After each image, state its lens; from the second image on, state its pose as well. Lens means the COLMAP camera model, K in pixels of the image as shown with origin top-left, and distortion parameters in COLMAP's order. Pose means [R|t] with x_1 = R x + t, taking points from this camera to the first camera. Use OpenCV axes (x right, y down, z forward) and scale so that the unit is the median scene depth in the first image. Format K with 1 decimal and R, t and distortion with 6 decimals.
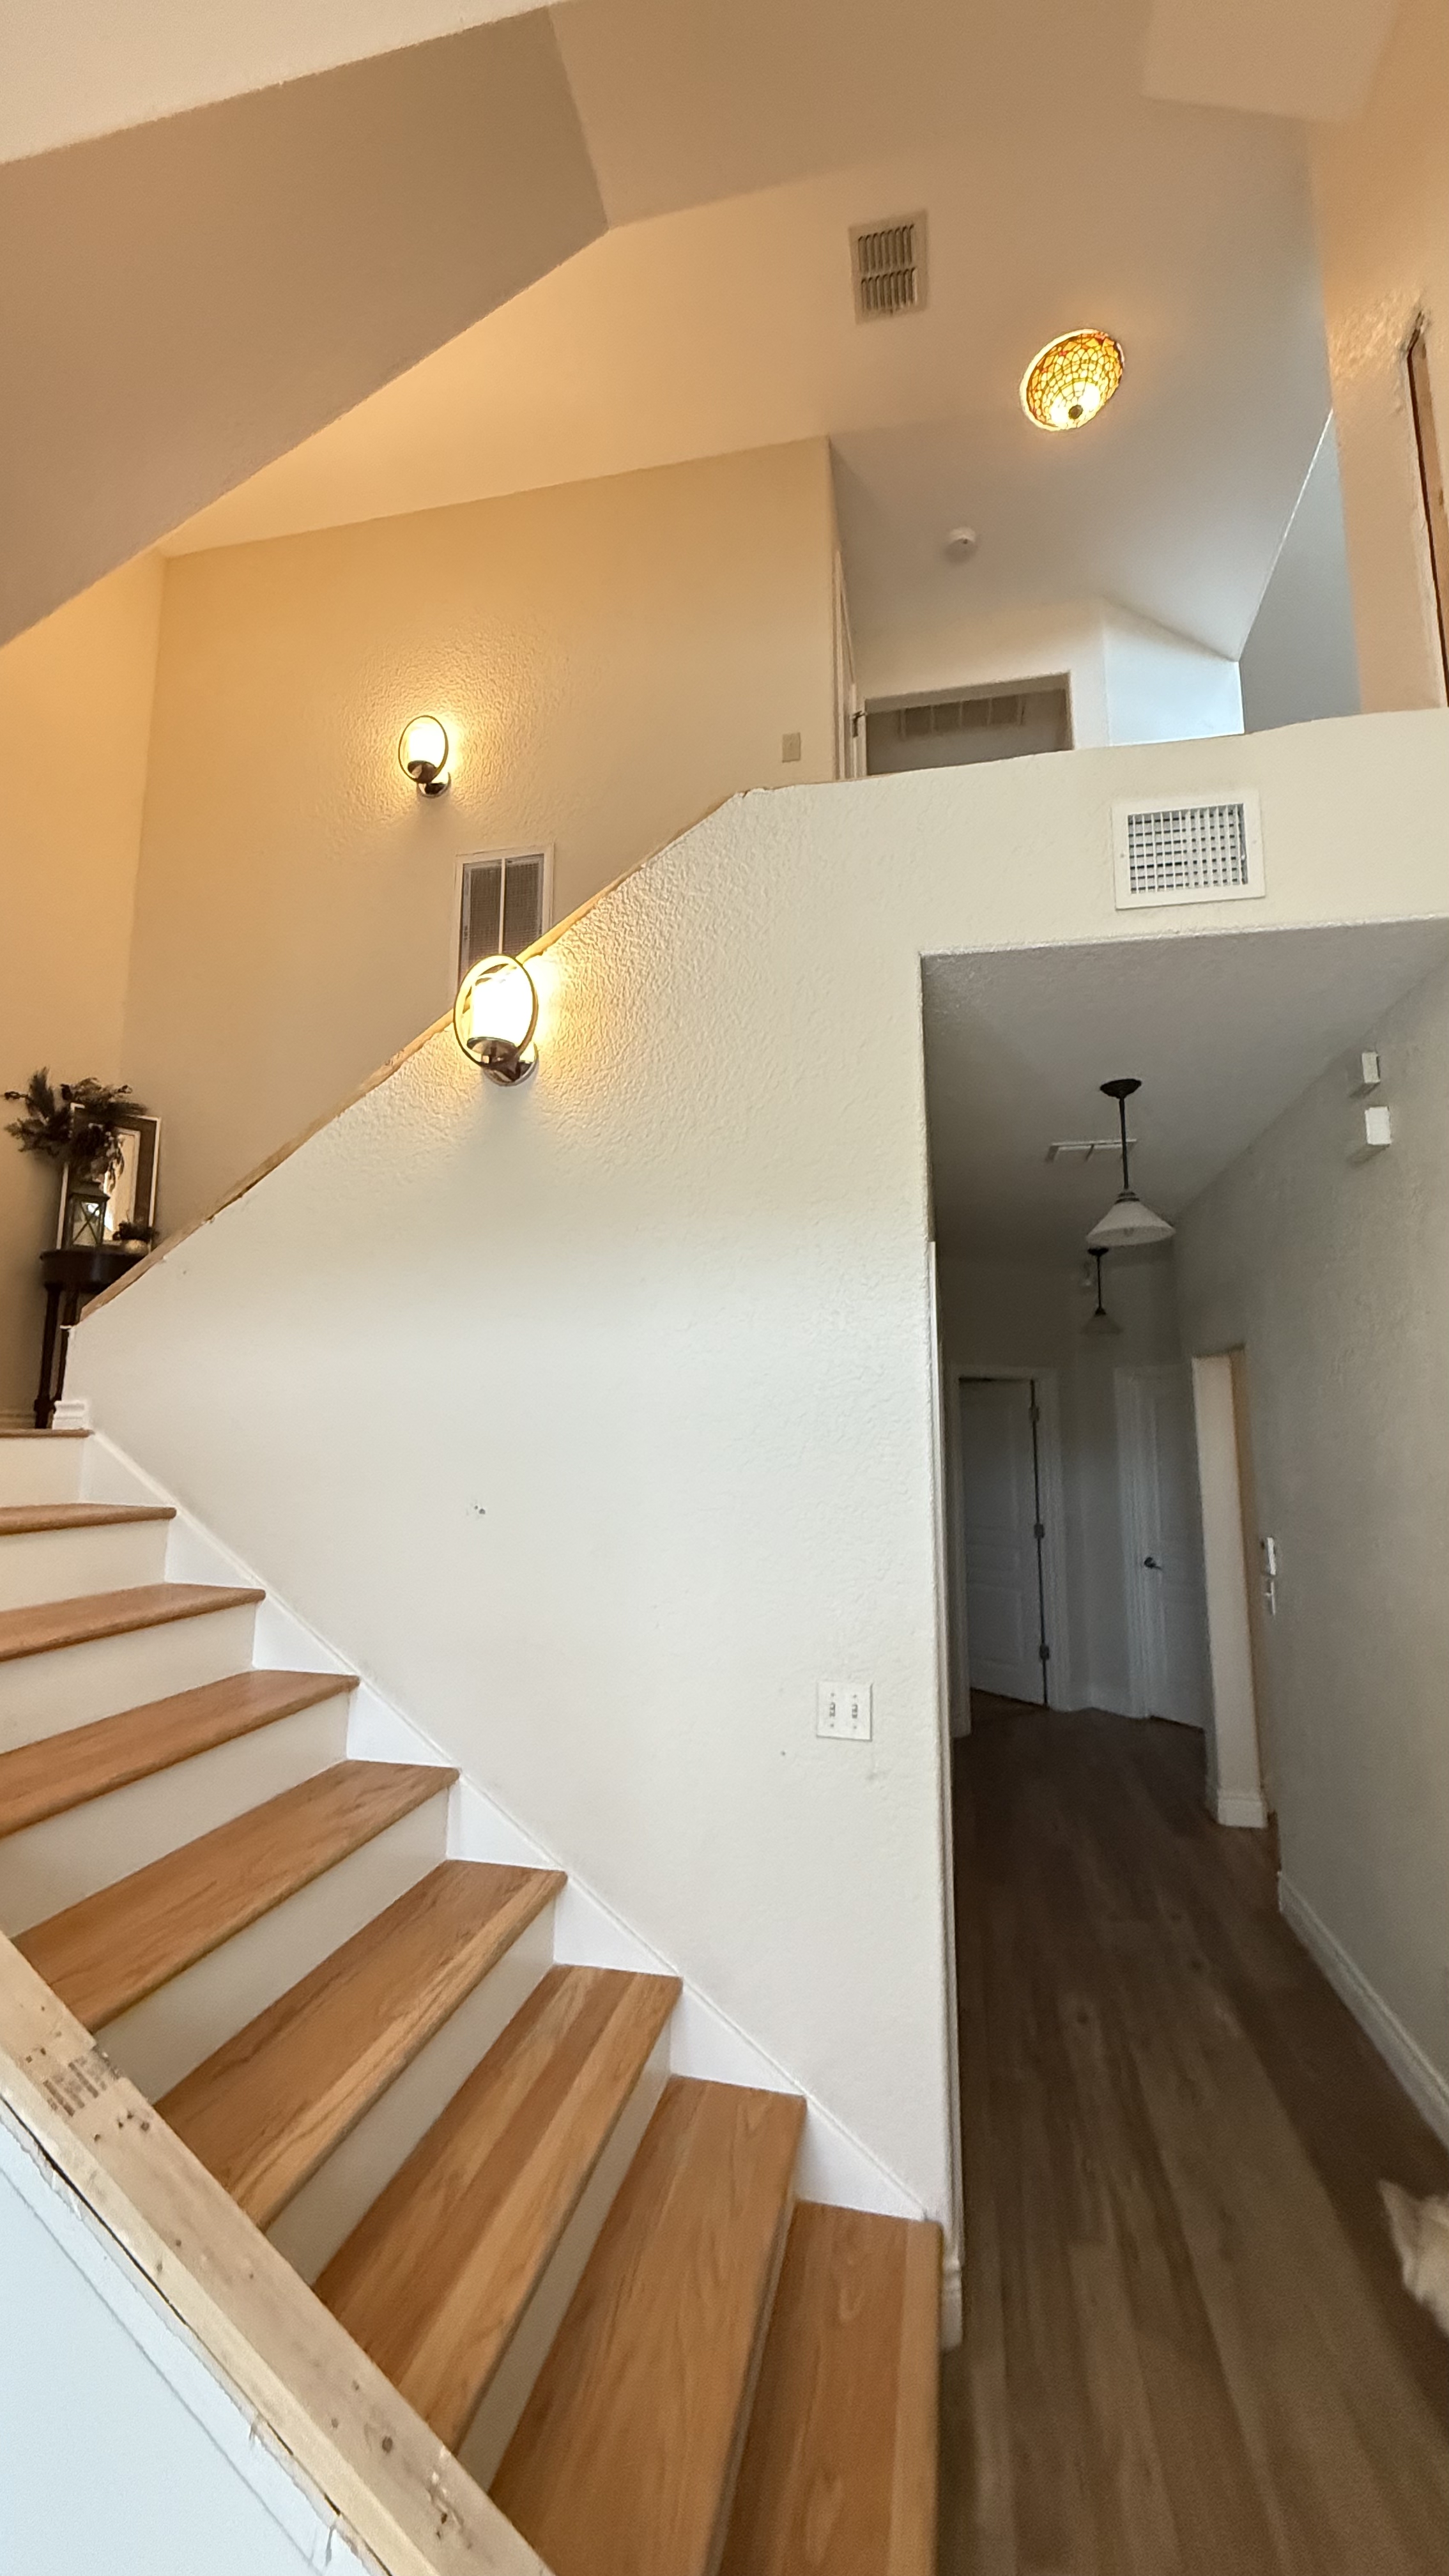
lens RADIAL K [[1034.4, 0, 724.5], [0, 1034.4, 1288.0], [0, 0, 1]] dist [-0.000428, -0.000159]
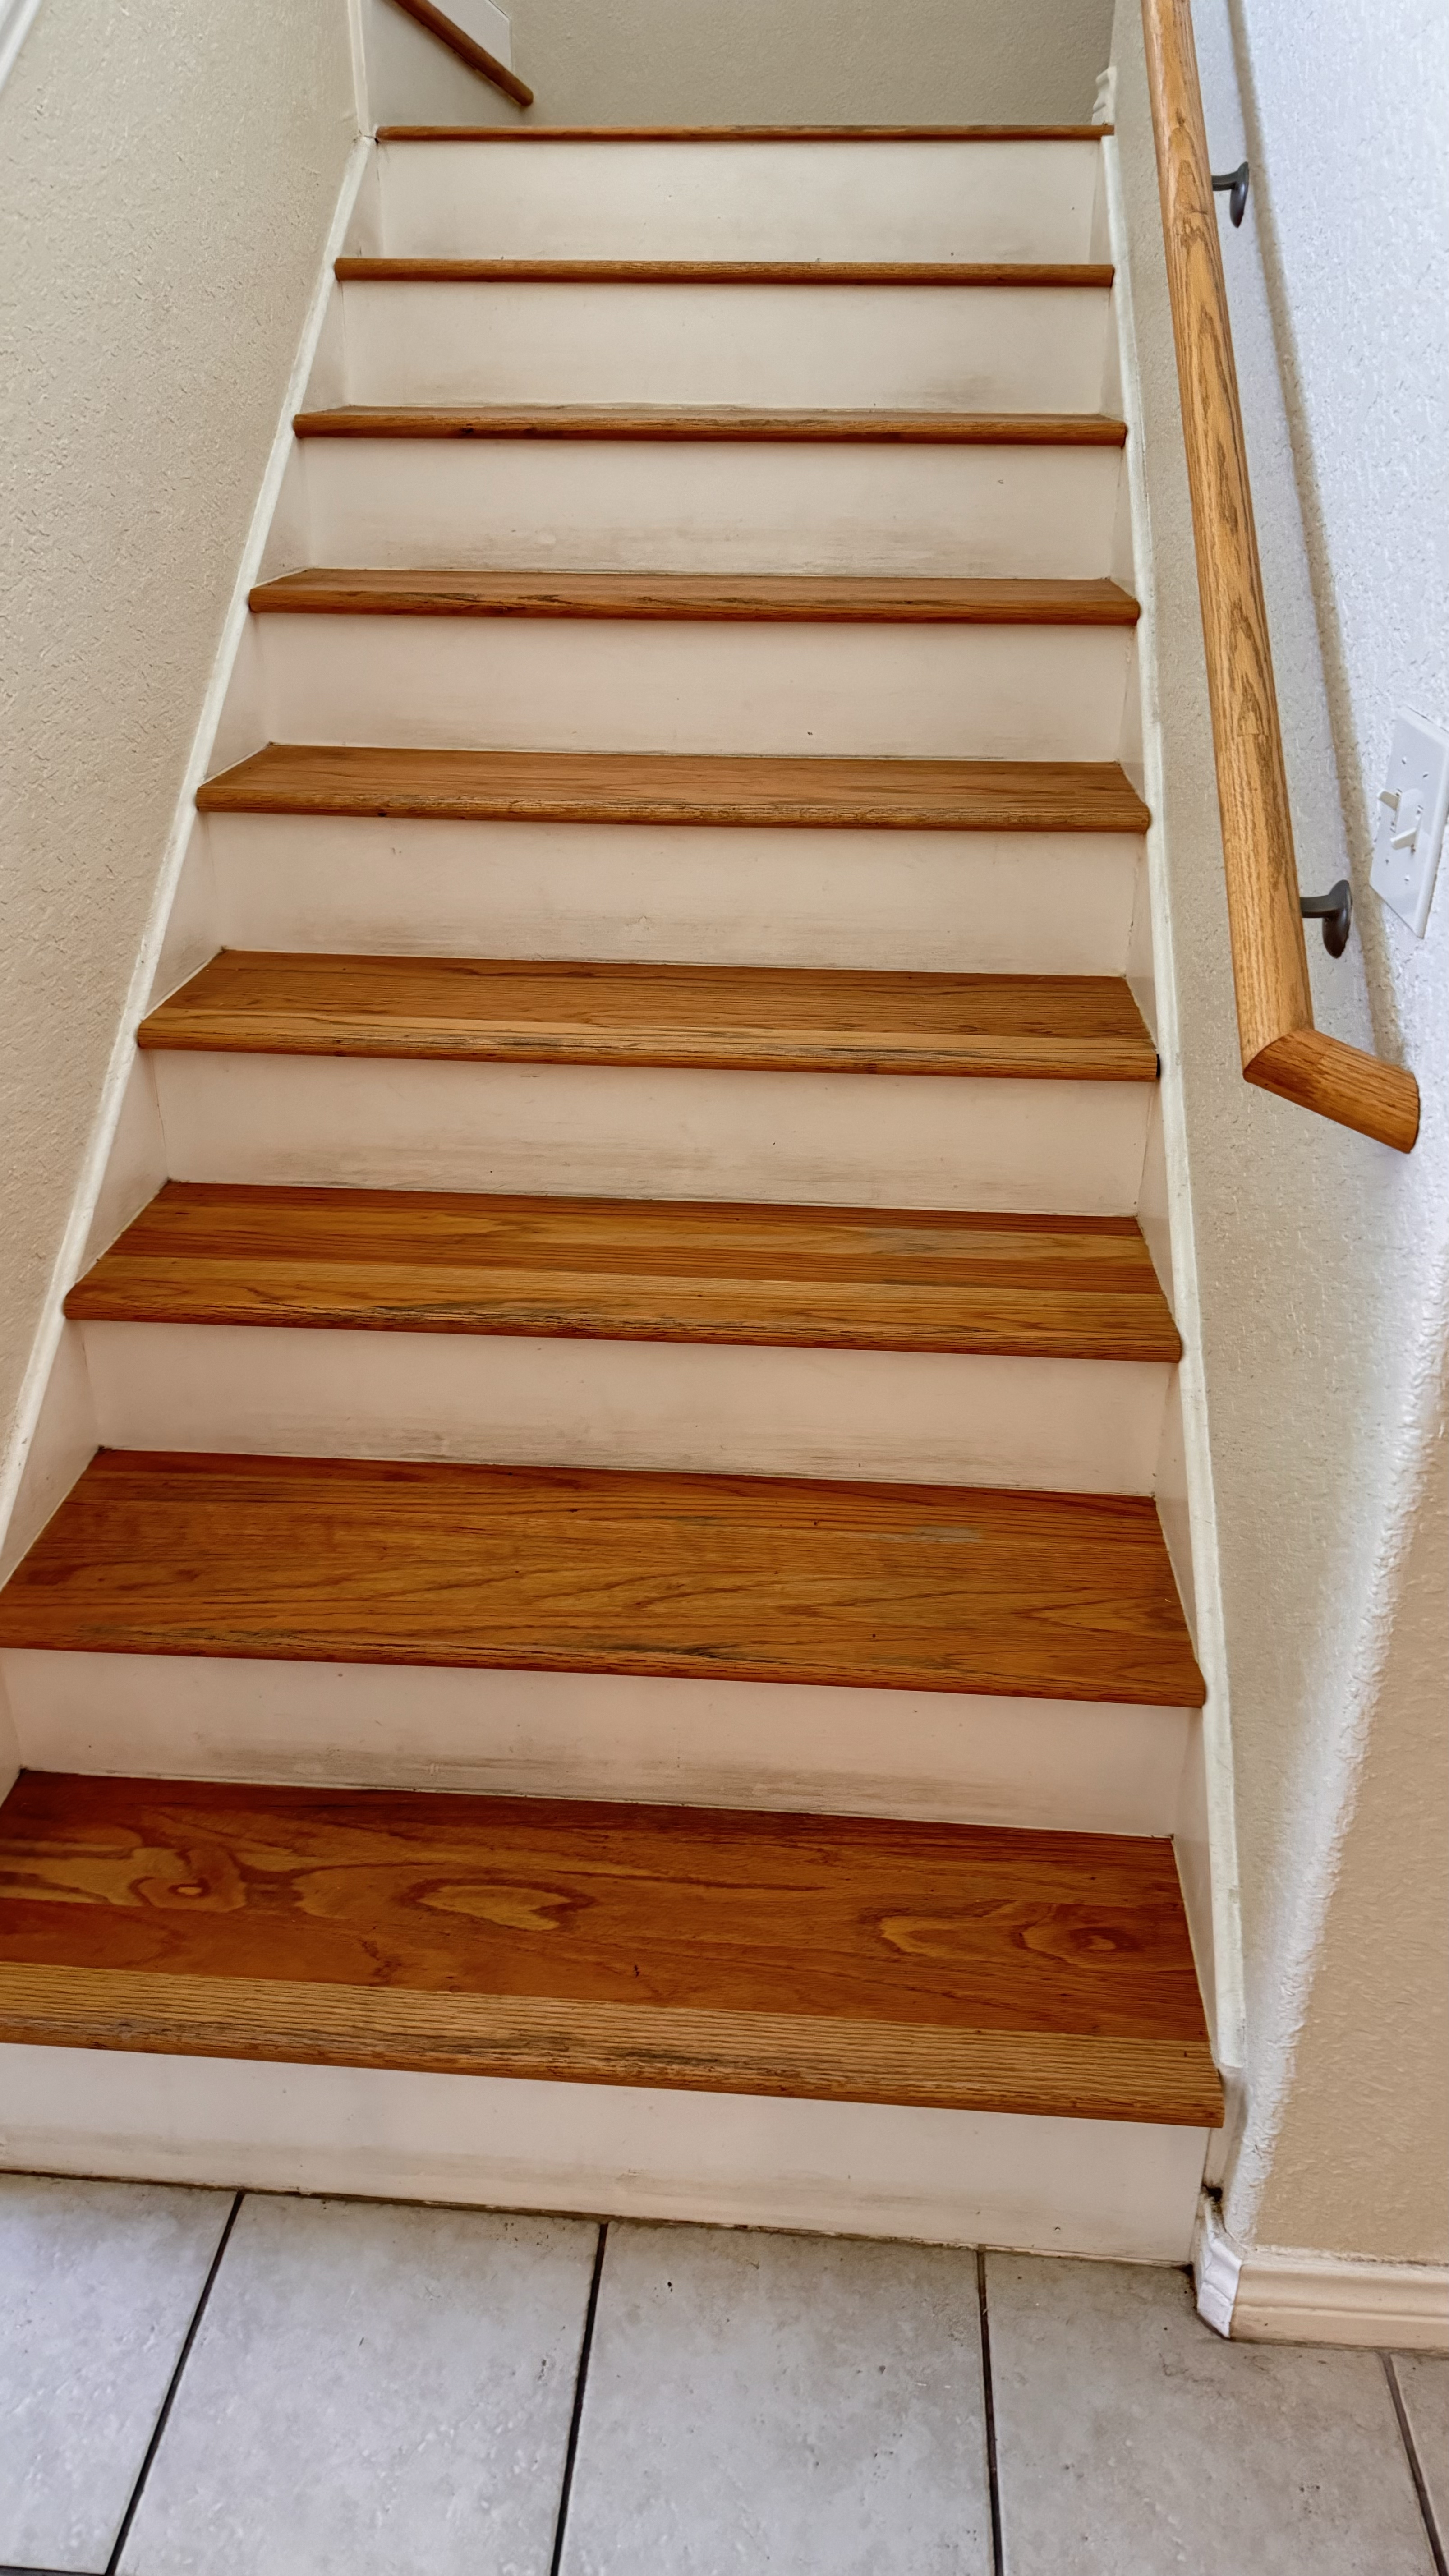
lens RADIAL K [[1775.7, 0, 724.5], [0, 1775.7, 1288.0], [0, 0, 1]] dist [0.000360, -0.000219]
pose [[0.136835, 0.434363, -0.890284, 0.793600], [0.127204, 0.883592, 0.450649, 0.364819], [0.982393, -0.174912, 0.065653, 1.004640]]
